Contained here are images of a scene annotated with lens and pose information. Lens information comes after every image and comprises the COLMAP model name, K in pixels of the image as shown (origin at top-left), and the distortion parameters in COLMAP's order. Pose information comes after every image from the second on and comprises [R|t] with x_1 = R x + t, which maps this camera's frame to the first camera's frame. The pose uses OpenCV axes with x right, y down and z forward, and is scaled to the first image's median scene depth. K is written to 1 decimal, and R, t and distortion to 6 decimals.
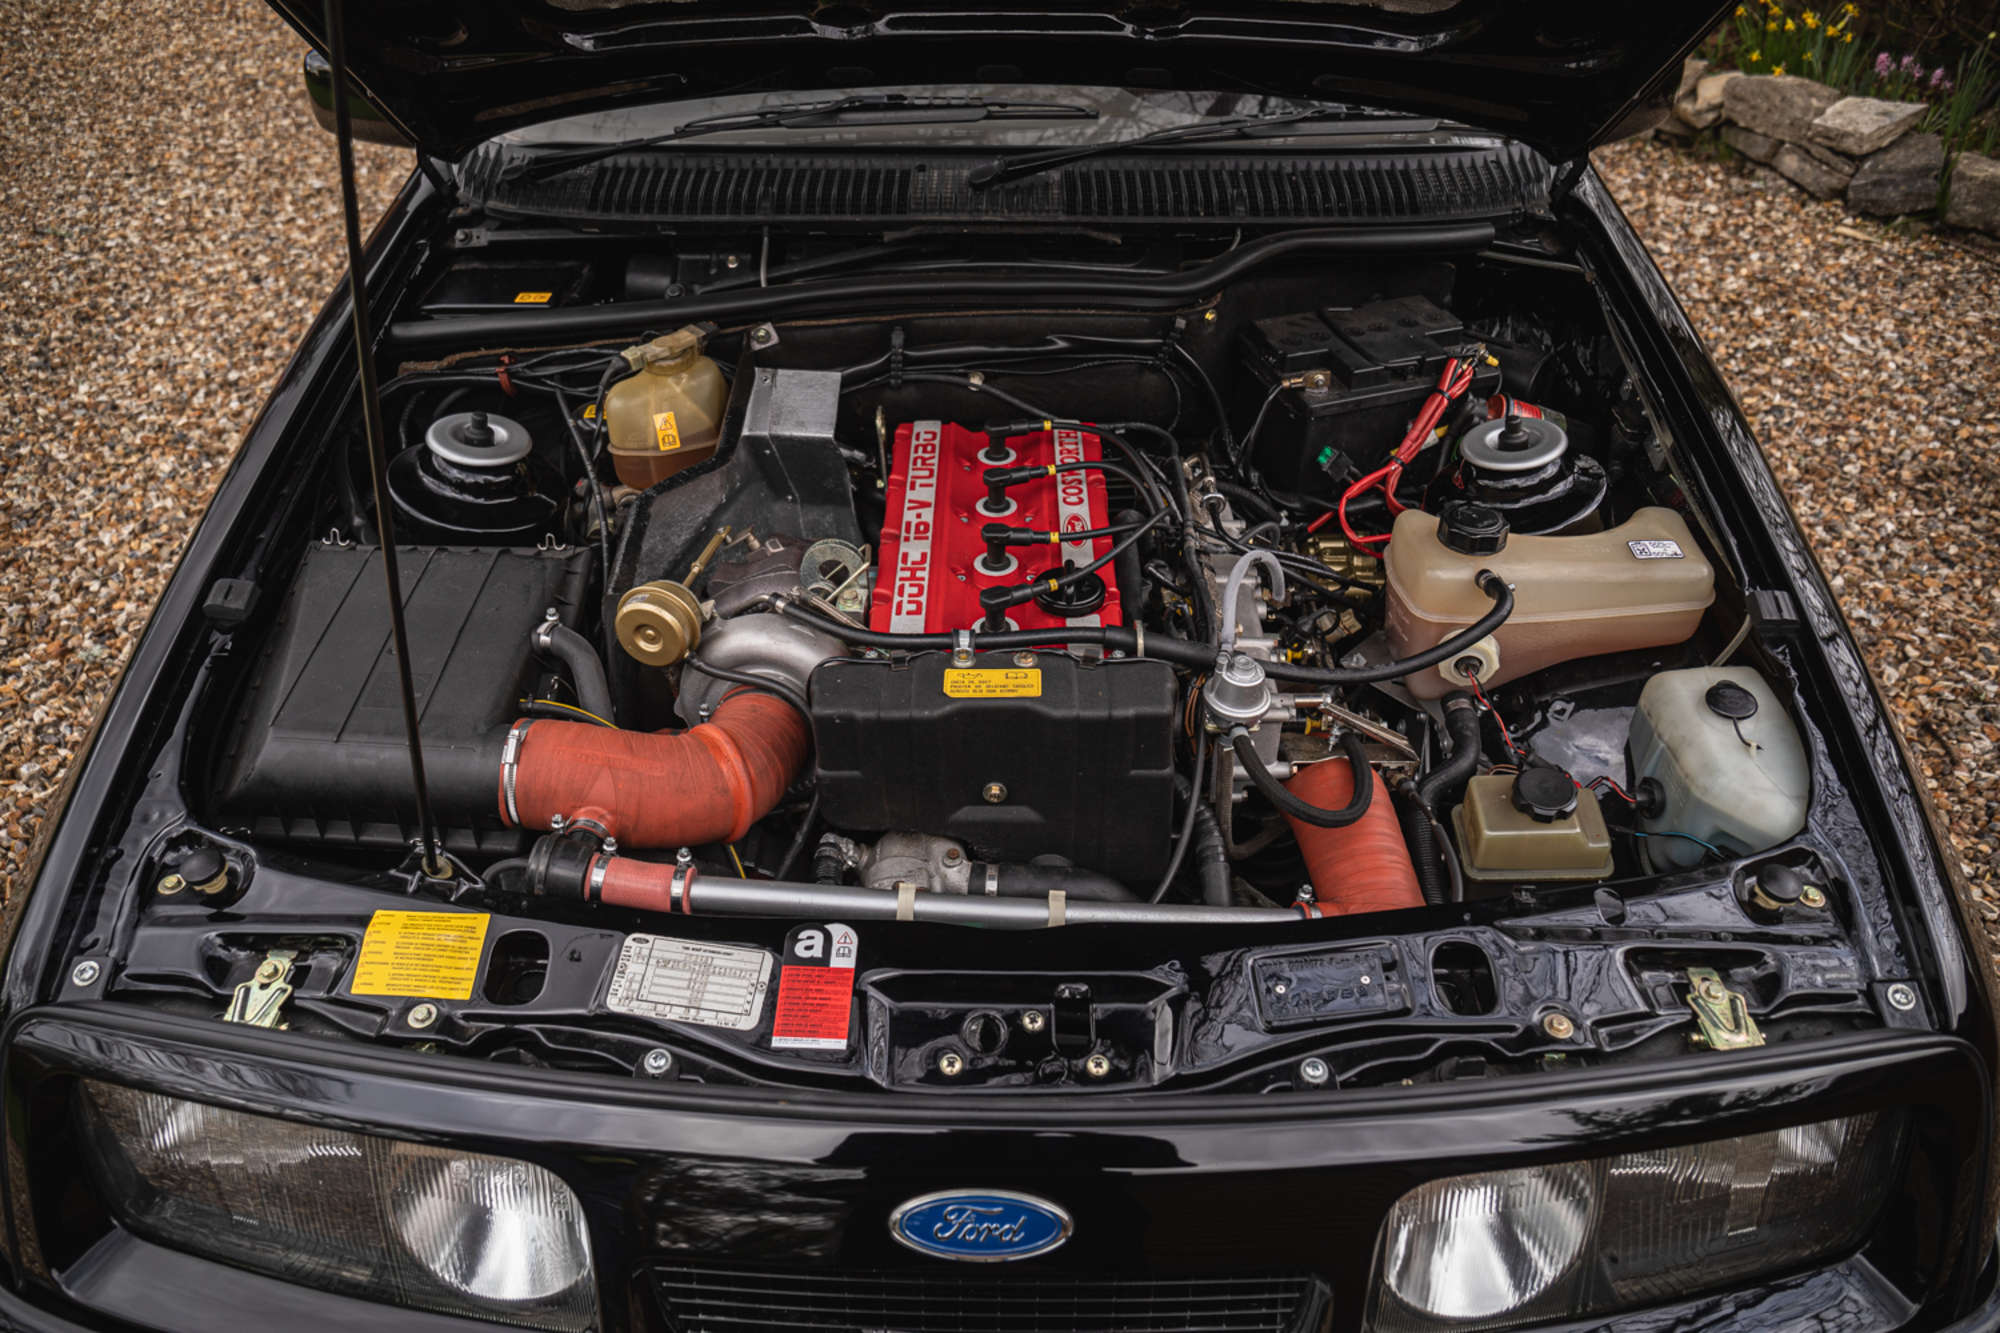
lens RADIAL K [[1335.3, 0, 995.9], [0, 1335.3, 664.2], [0, 0, 1]] dist [-0.079985, 0.029029]
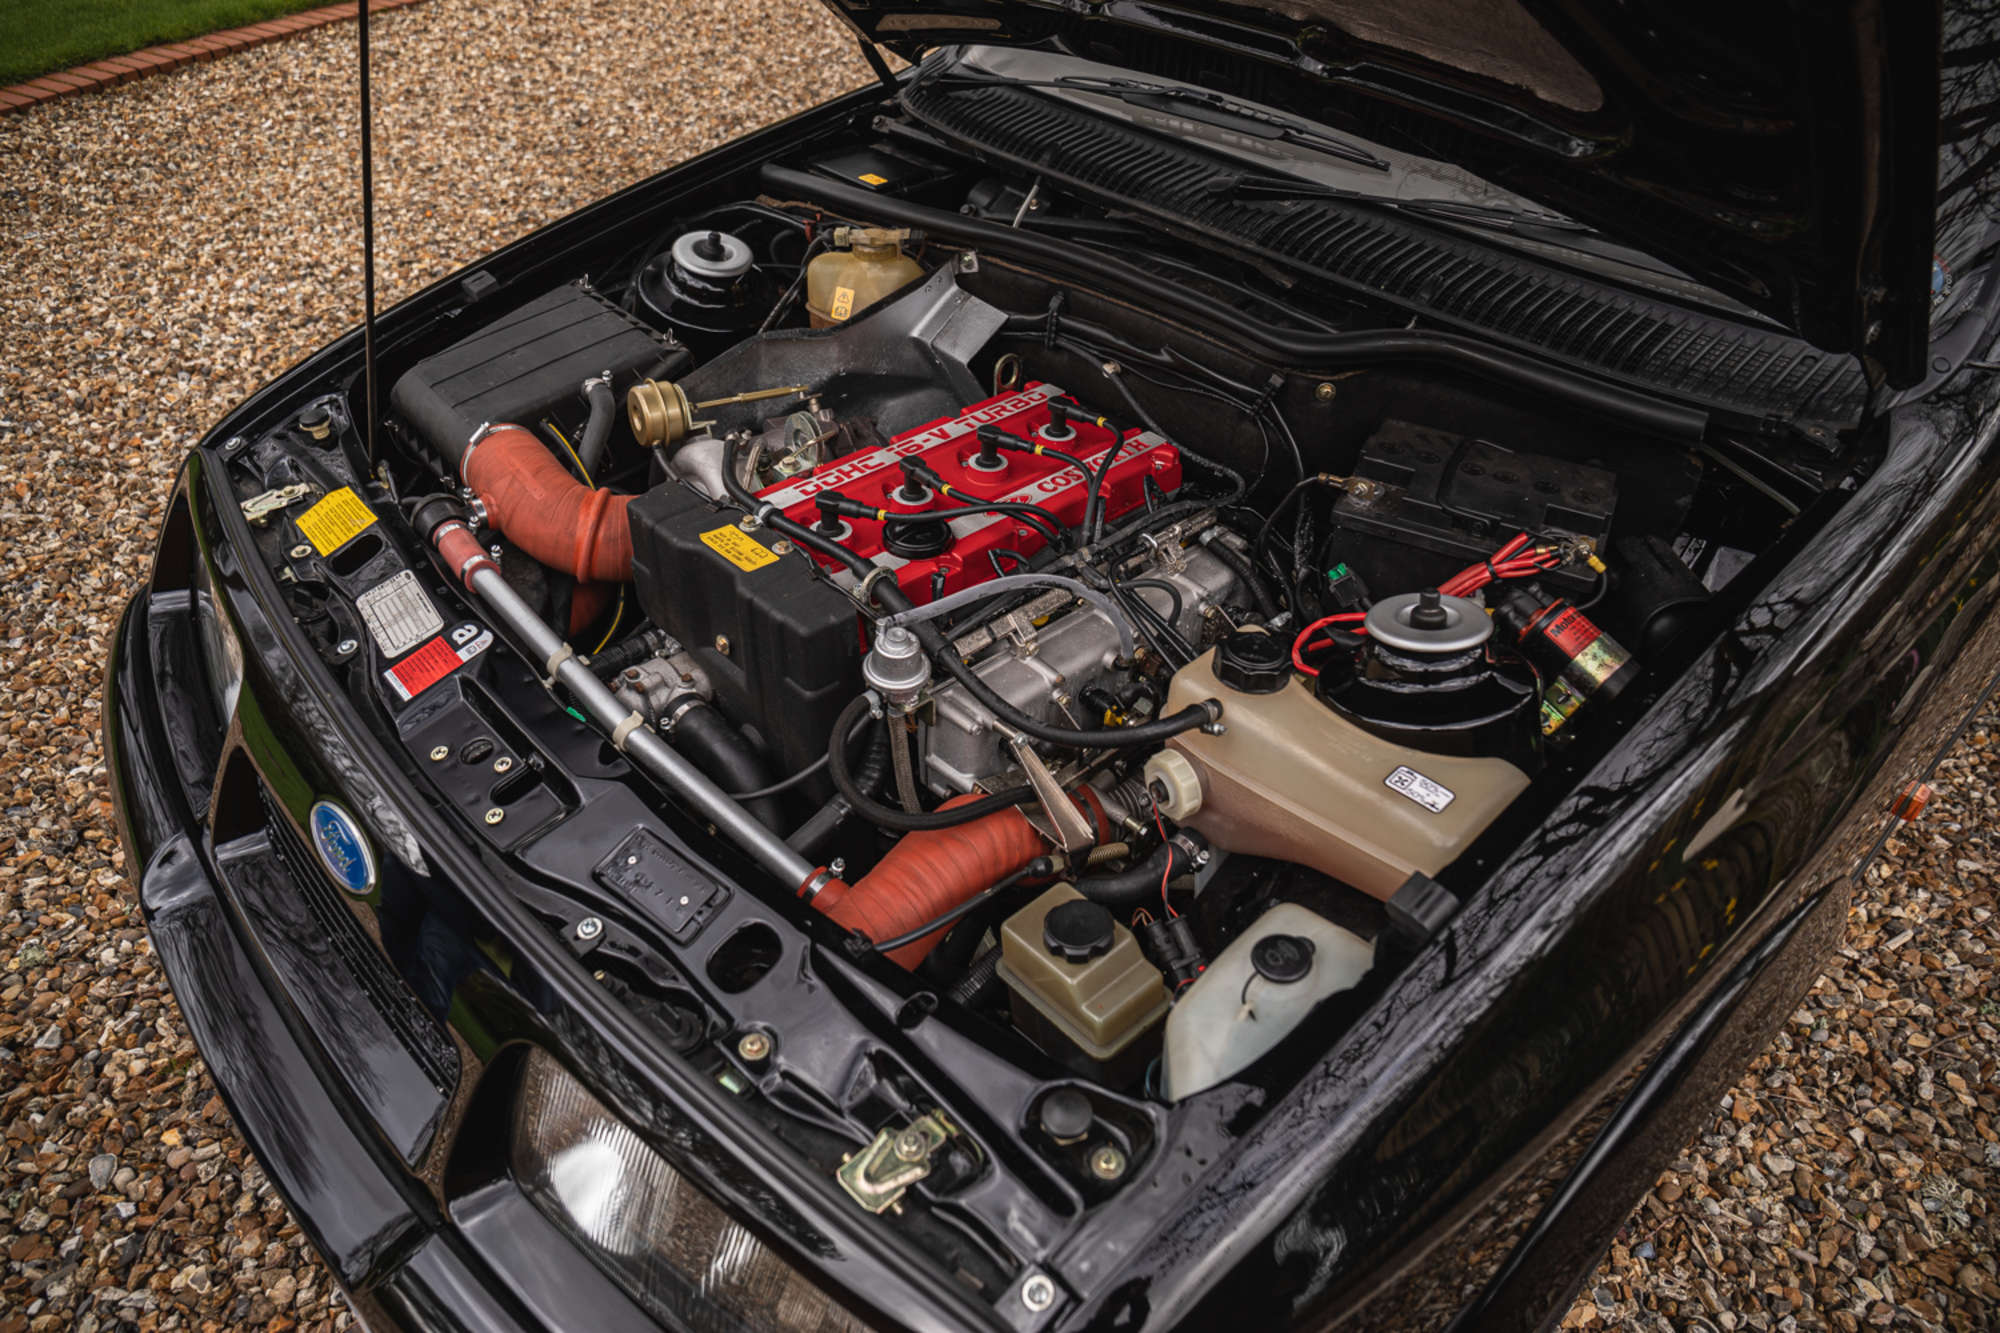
lens RADIAL K [[1335.3, 0, 996.8], [0, 1335.3, 665.3], [0, 0, 1]] dist [-0.079985, 0.029029]
pose [[0.693473, 0.462389, -0.552532, 0.669290], [-0.473181, 0.870608, 0.134691, -0.126445], [0.543318, 0.168043, 0.822537, 0.176018]]
